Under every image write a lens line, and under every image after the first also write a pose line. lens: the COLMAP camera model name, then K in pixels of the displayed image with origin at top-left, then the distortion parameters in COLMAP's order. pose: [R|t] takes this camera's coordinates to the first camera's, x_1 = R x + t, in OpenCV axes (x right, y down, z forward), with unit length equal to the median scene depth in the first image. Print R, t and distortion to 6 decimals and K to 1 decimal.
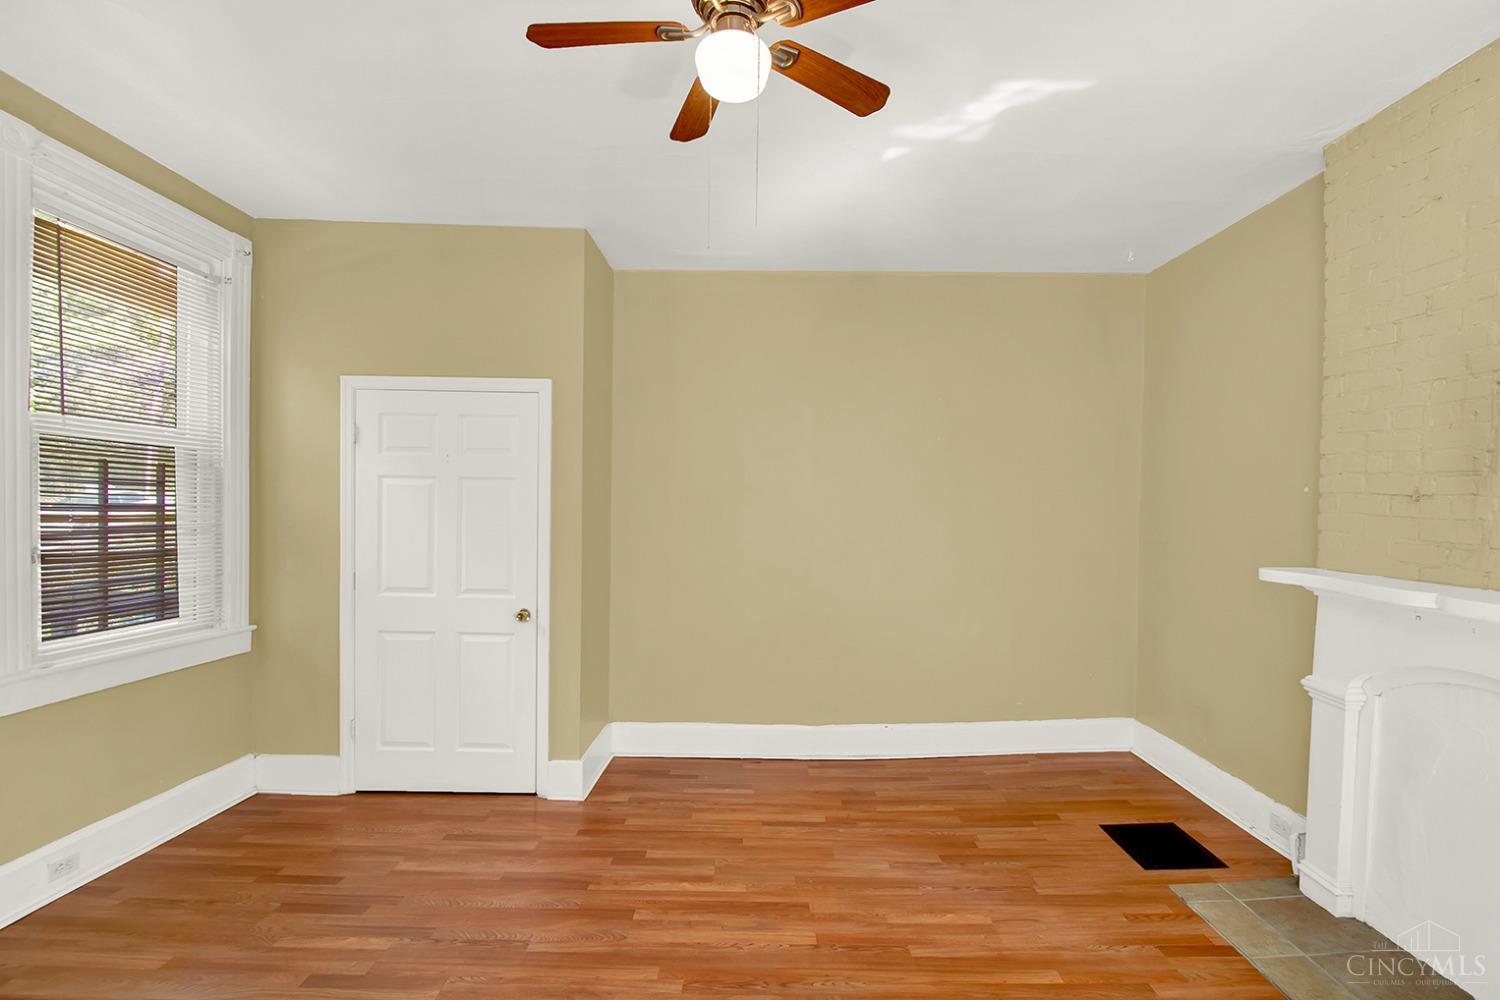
lens RADIAL K [[723.1, 0, 752.5], [0, 723.1, 505.5], [0, 0, 1]] dist [-0.007490, 0.001701]
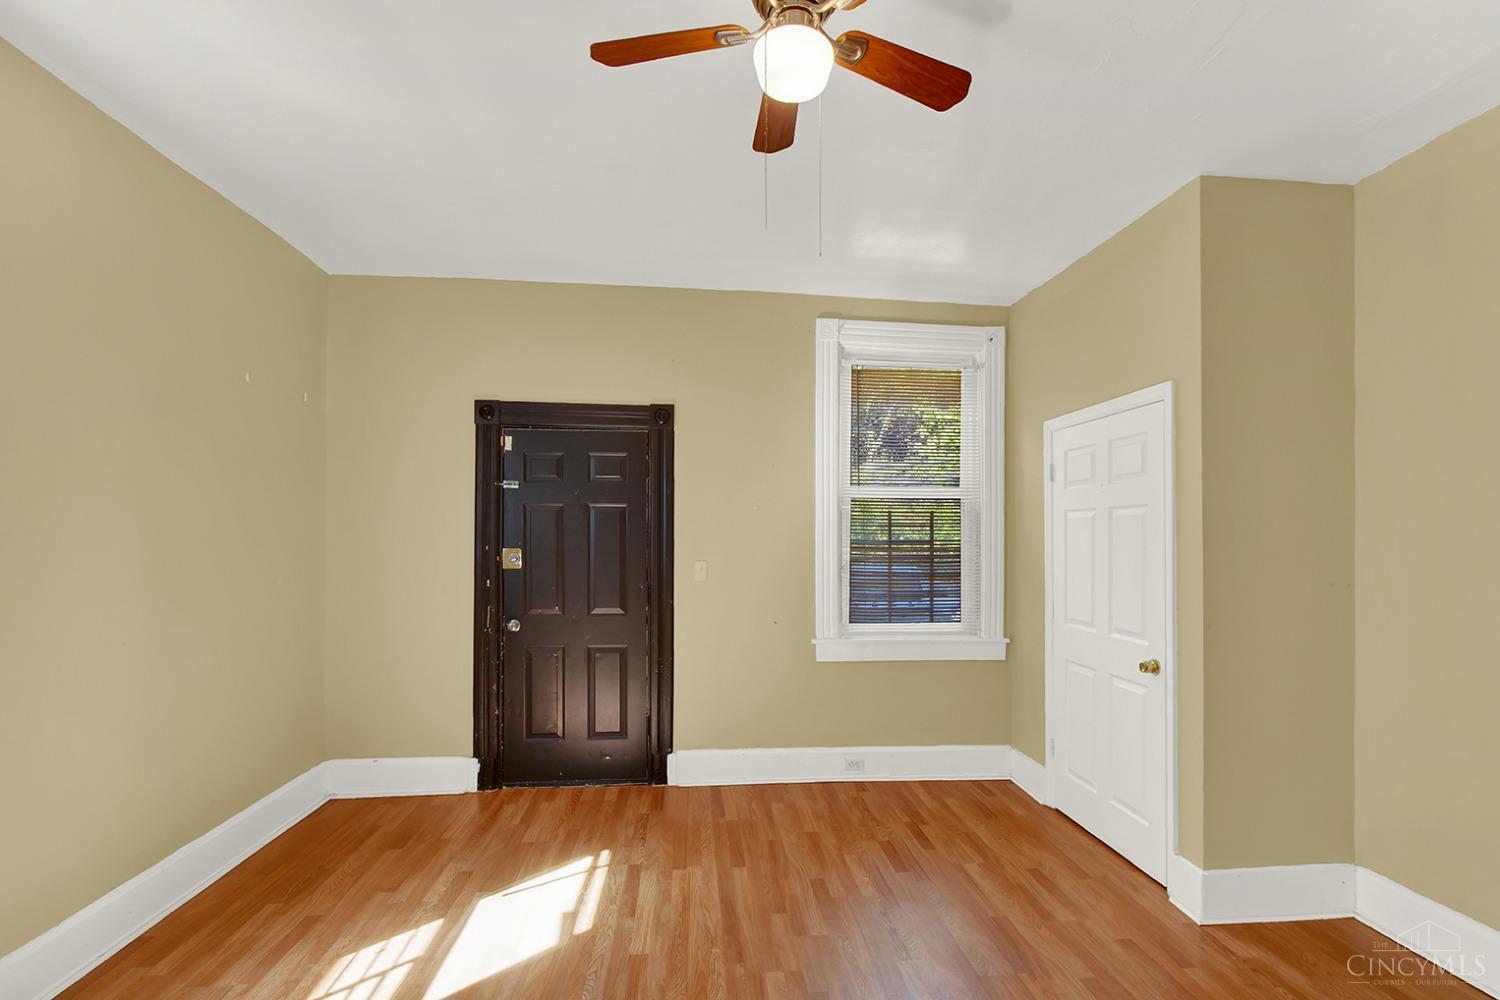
lens RADIAL K [[723.1, 0, 745.7], [0, 723.1, 512.0], [0, 0, 1]] dist [-0.007490, 0.001701]
pose [[0.087111, -0.050433, -0.994921, 0.492077], [0.005244, 0.998727, -0.050167, 0.011706], [0.996185, -0.000847, 0.087265, 0.456379]]
